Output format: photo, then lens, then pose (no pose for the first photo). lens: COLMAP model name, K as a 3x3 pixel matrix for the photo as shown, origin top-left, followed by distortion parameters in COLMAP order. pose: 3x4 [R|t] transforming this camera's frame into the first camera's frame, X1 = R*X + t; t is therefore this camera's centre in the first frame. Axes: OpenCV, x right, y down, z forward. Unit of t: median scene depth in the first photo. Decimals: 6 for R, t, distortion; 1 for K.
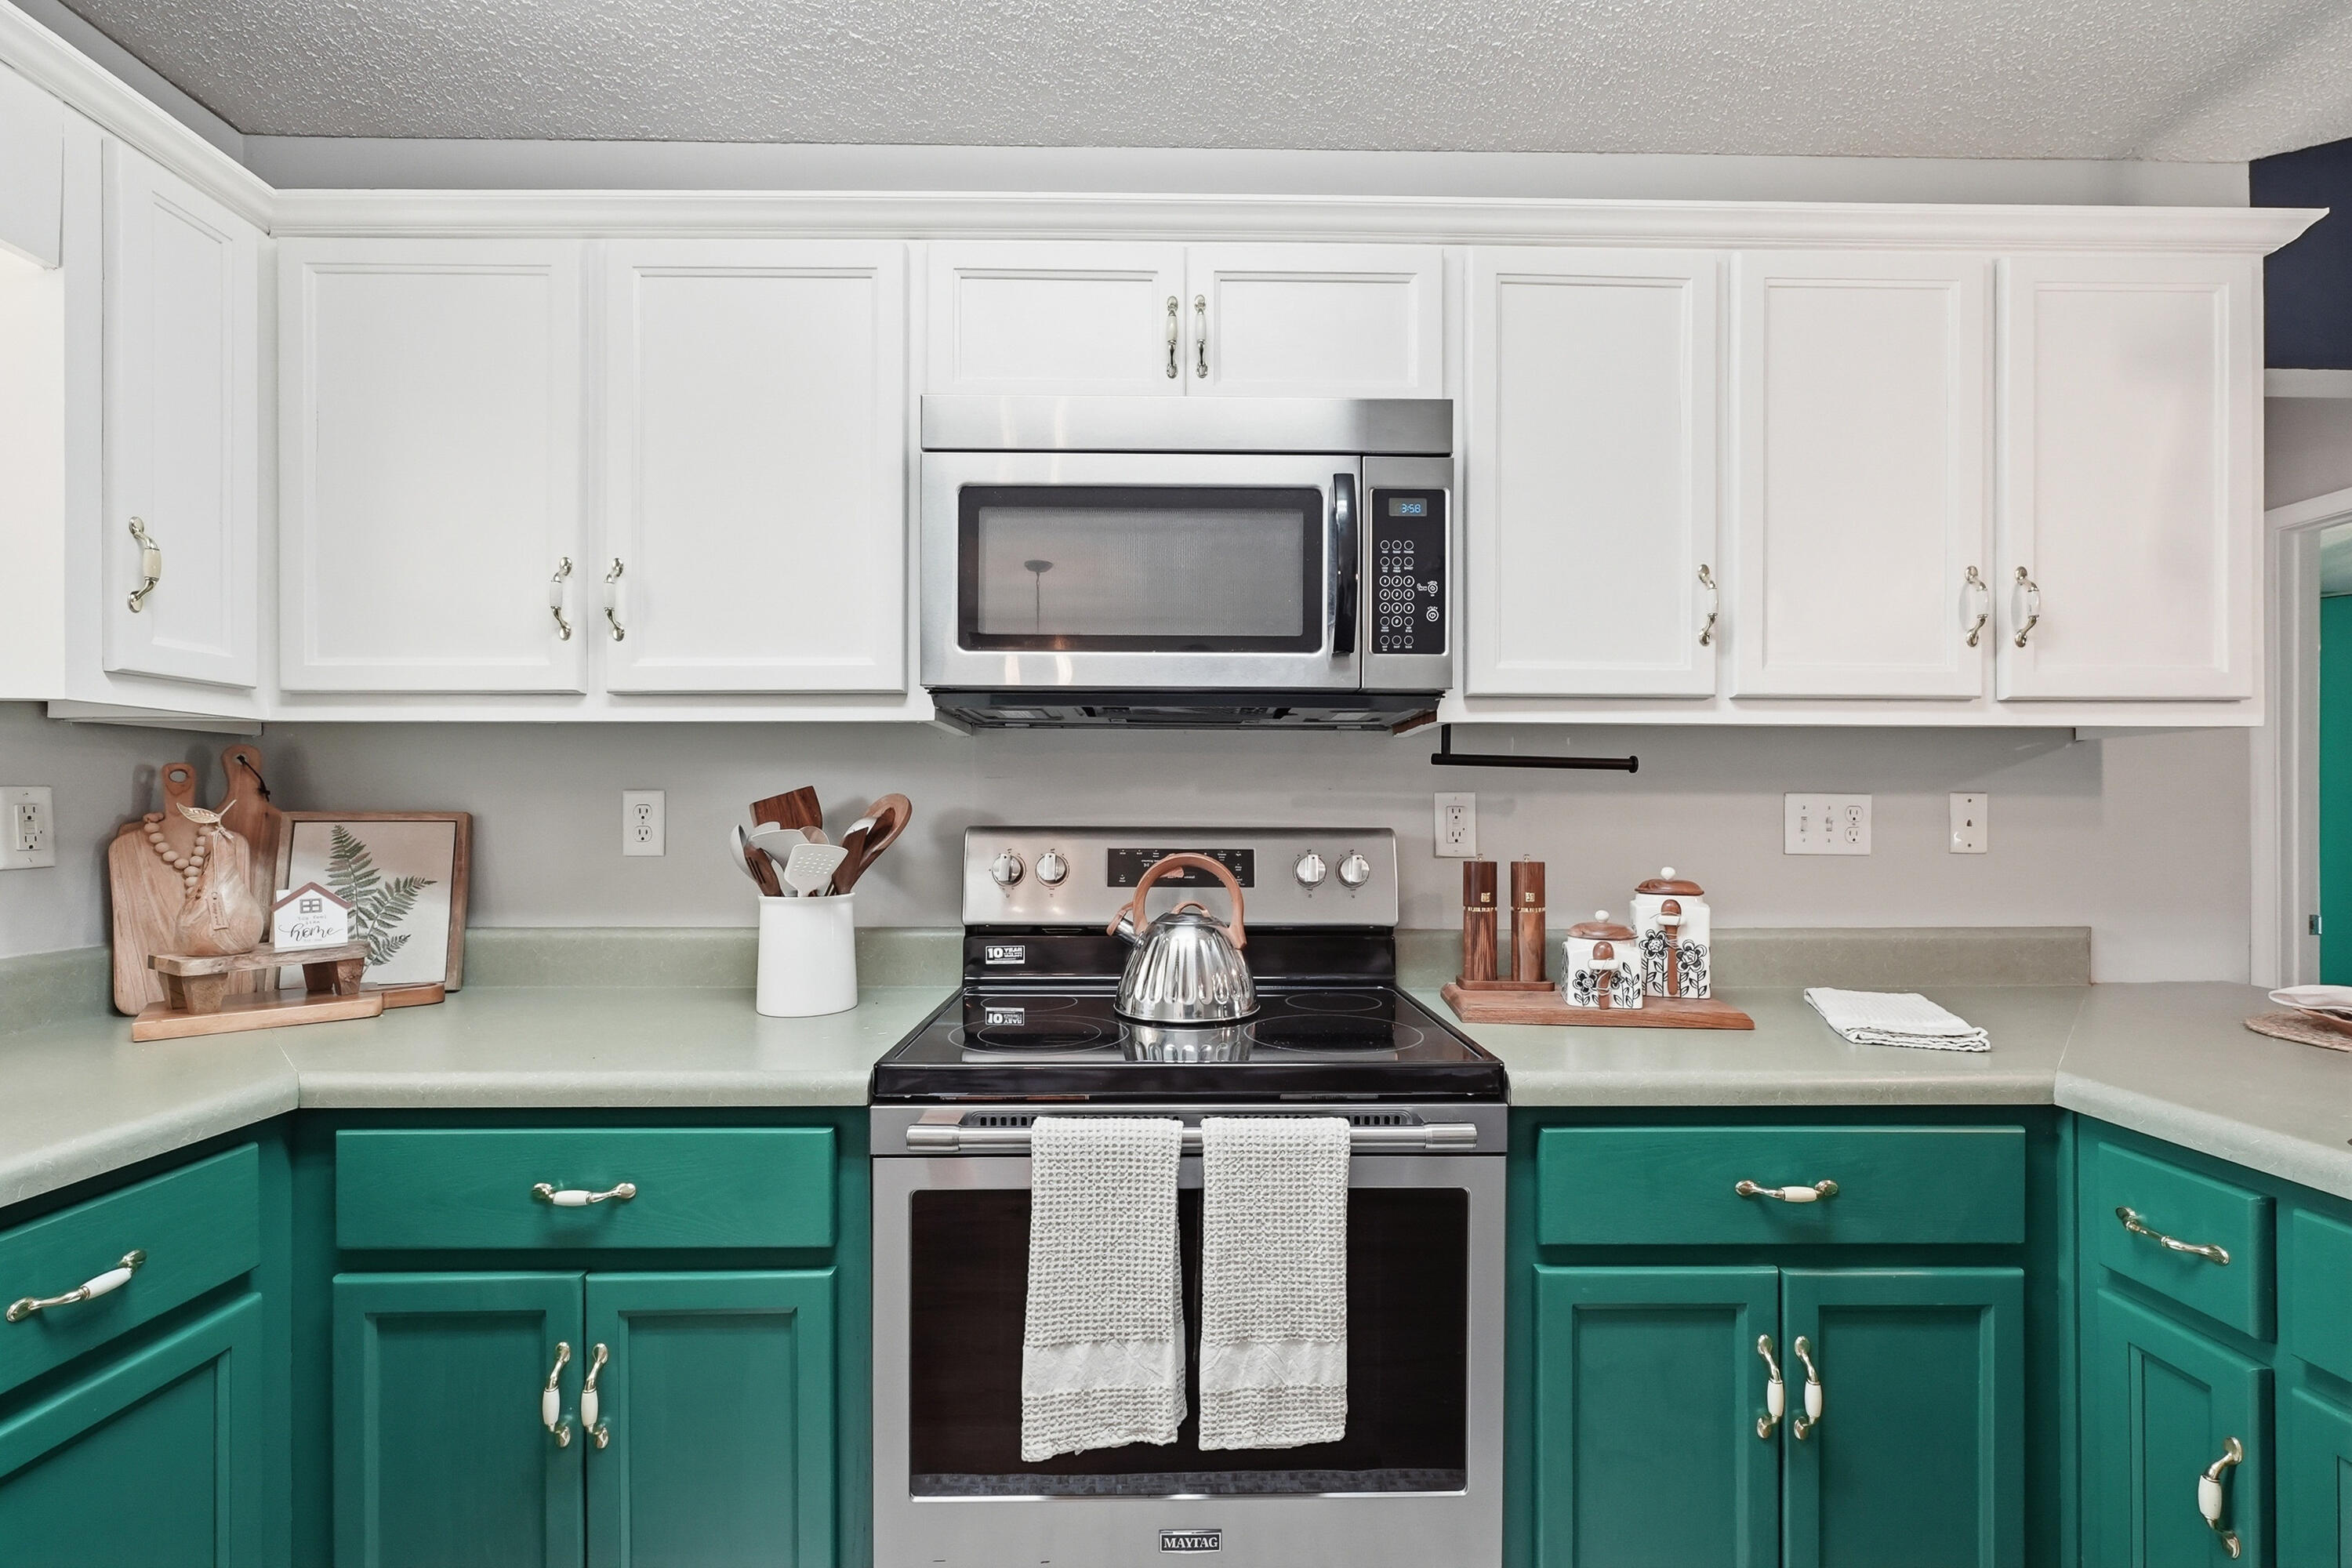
lens RADIAL K [[1009.4, 0, 1166.2], [0, 1009.4, 807.1], [0, 0, 1]] dist [-0.001901, 0.001091]
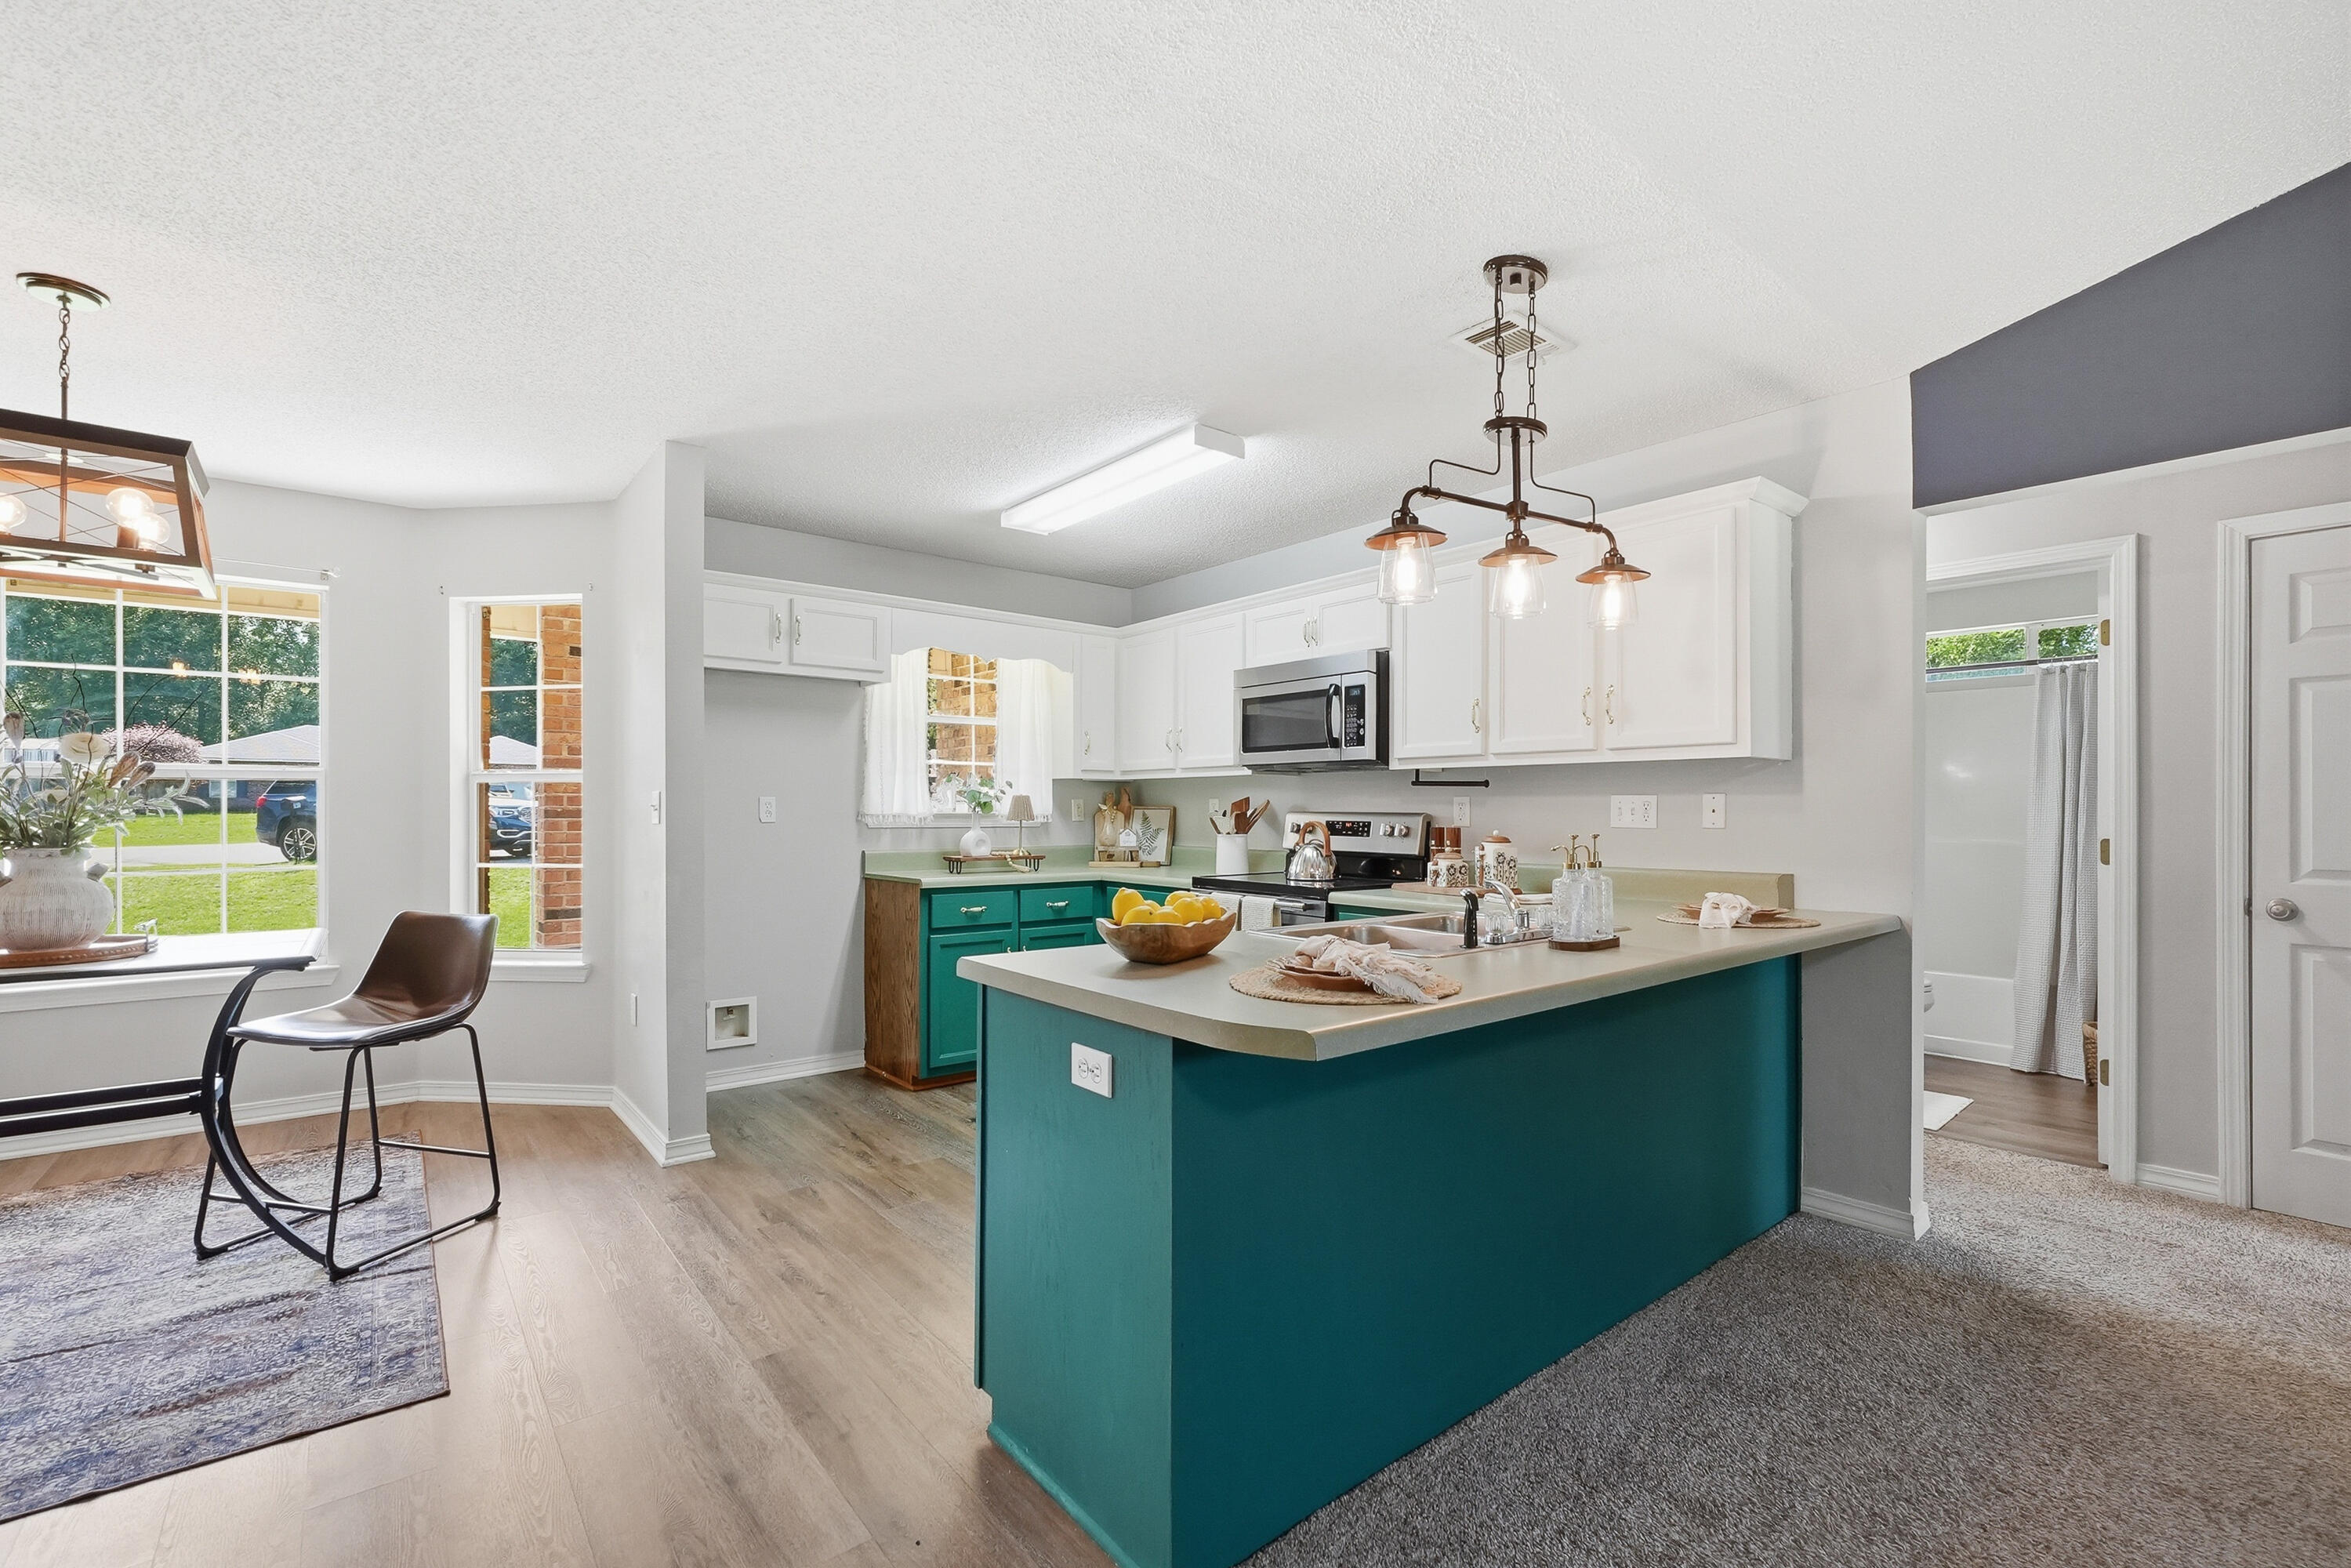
lens RADIAL K [[1009.0, 0, 1181.8], [0, 1009.0, 808.8], [0, 0, 1]] dist [-0.001901, 0.001091]
pose [[0.626764, -0.000209, -0.779209, 1.746159], [0.005062, 0.999980, 0.003804, 0.001019], [0.779193, -0.006329, 0.626753, -0.893155]]
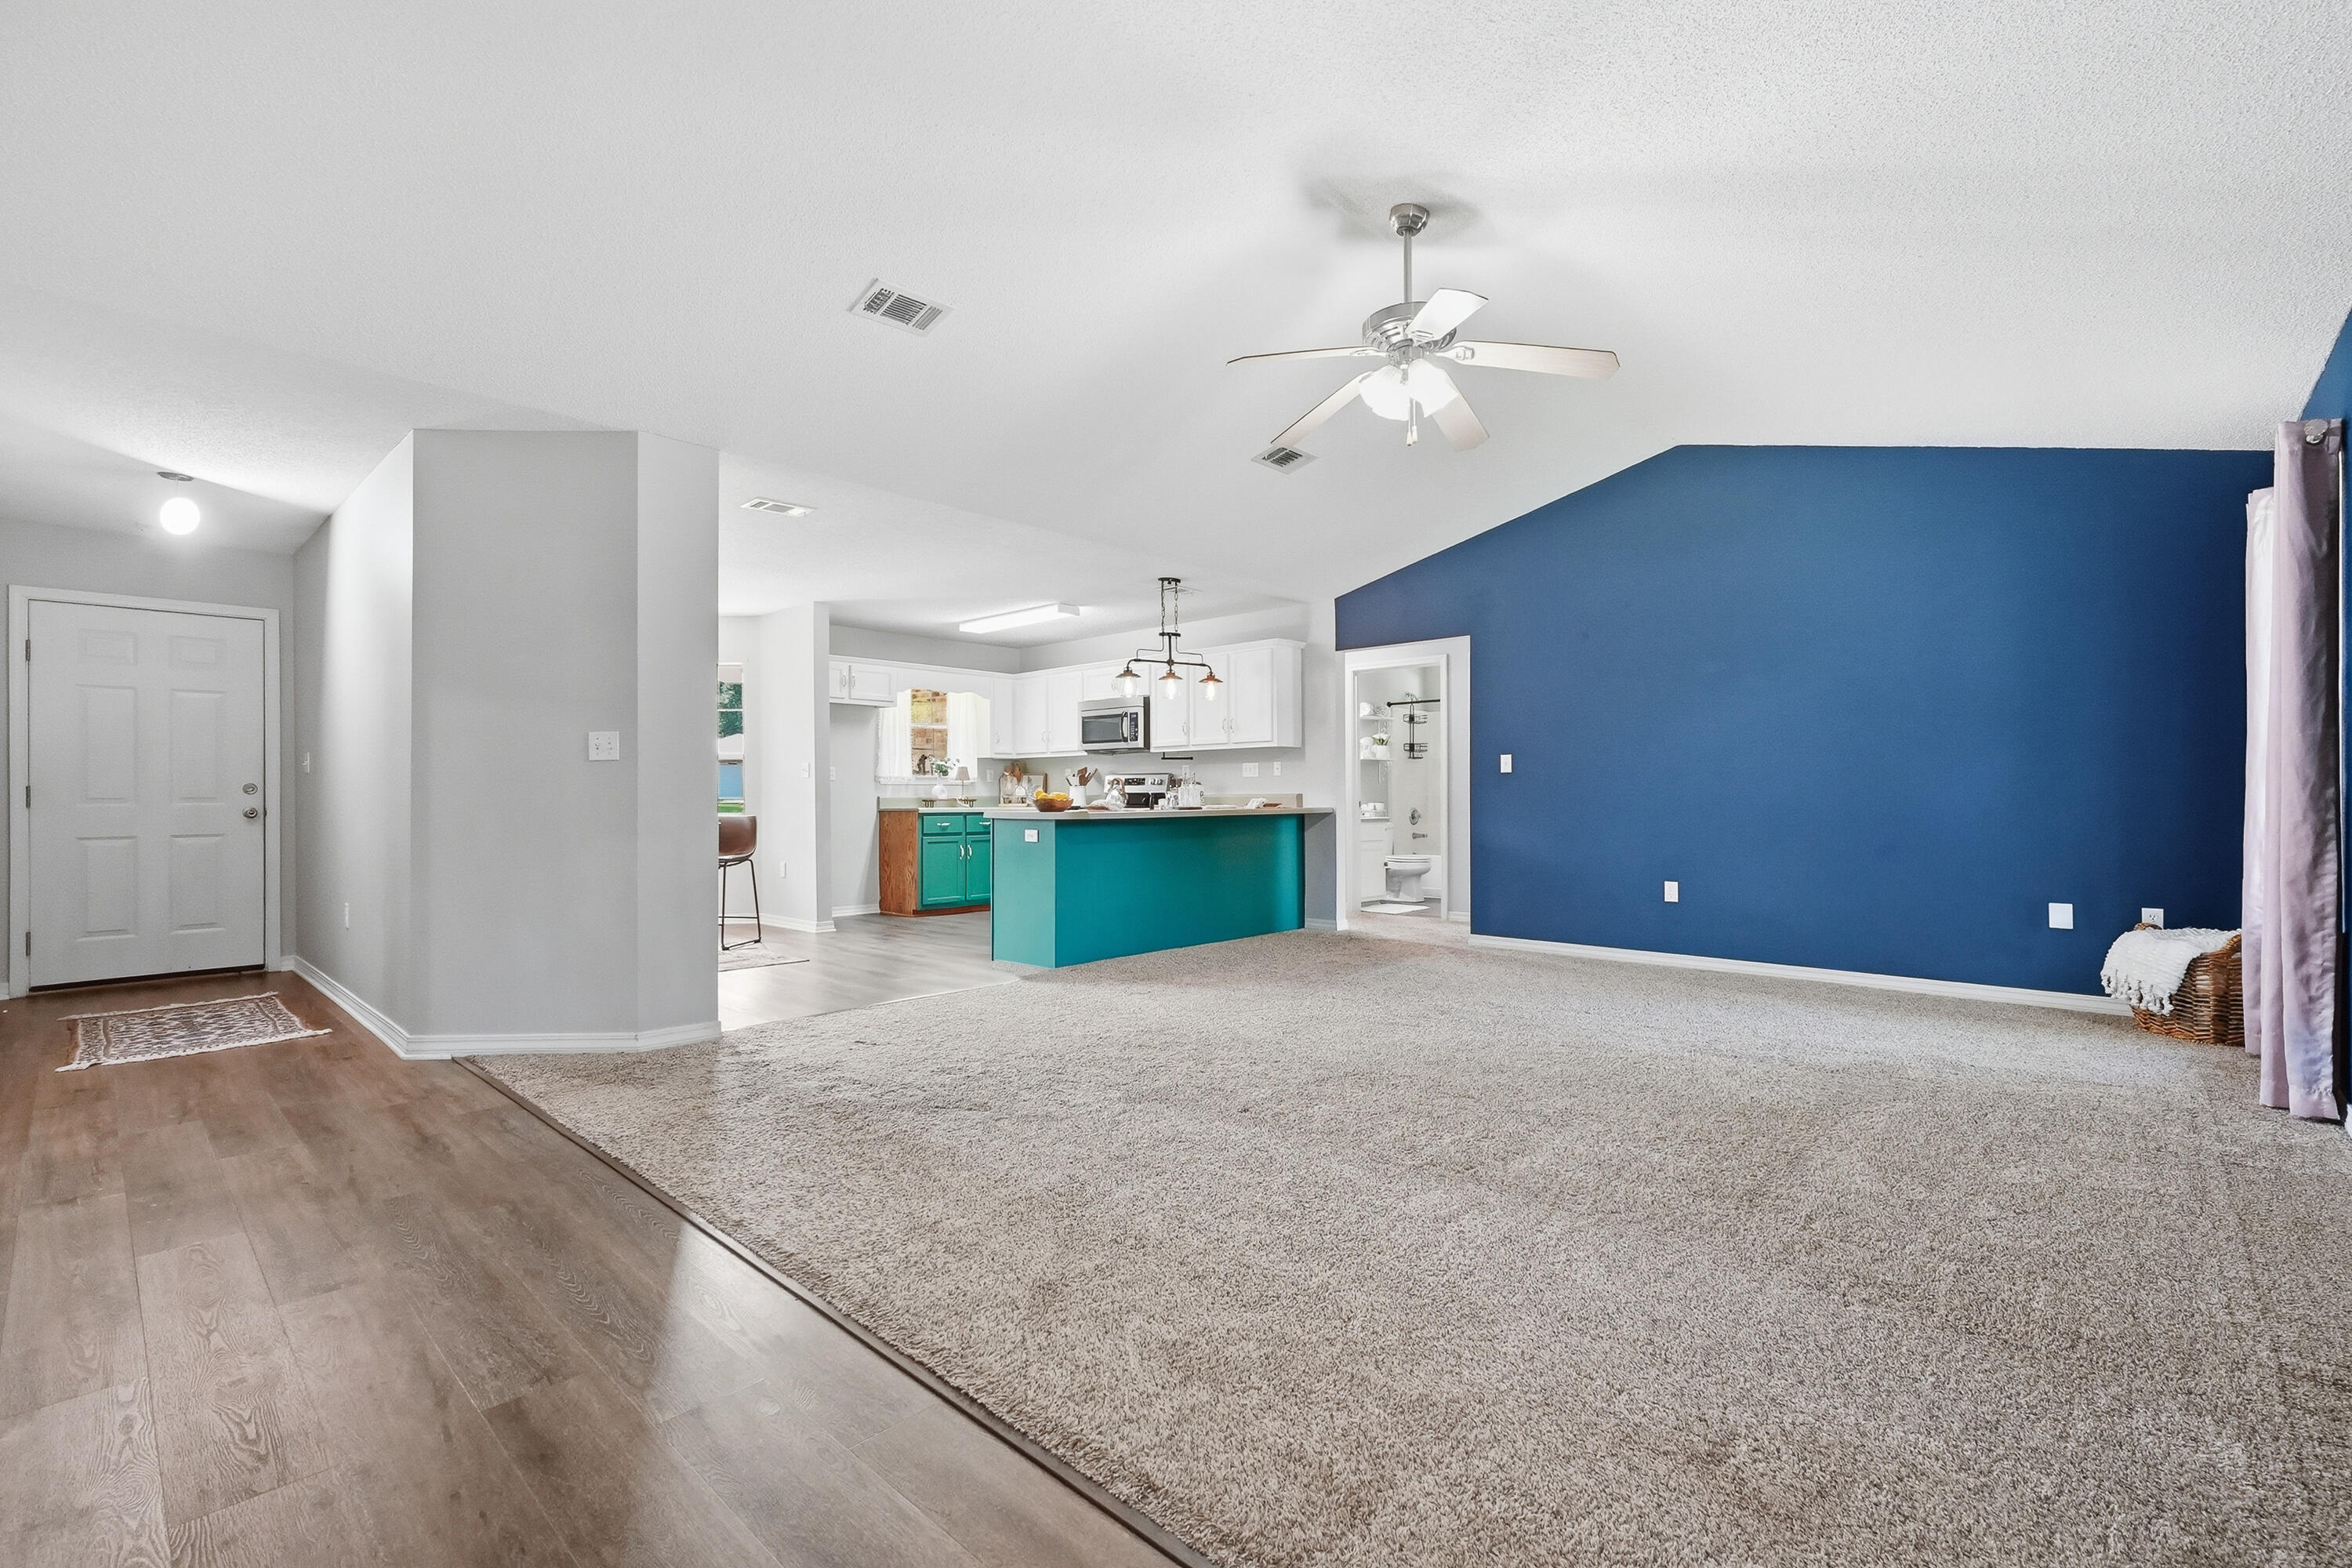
lens RADIAL K [[1009.4, 0, 1188.4], [0, 1009.4, 791.9], [0, 0, 1]] dist [-0.001901, 0.001091]
pose [[0.733904, -0.006660, -0.679220, 3.718441], [0.012700, 0.999912, 0.003918, 0.099234], [0.679134, -0.011502, 0.733924, -2.559427]]
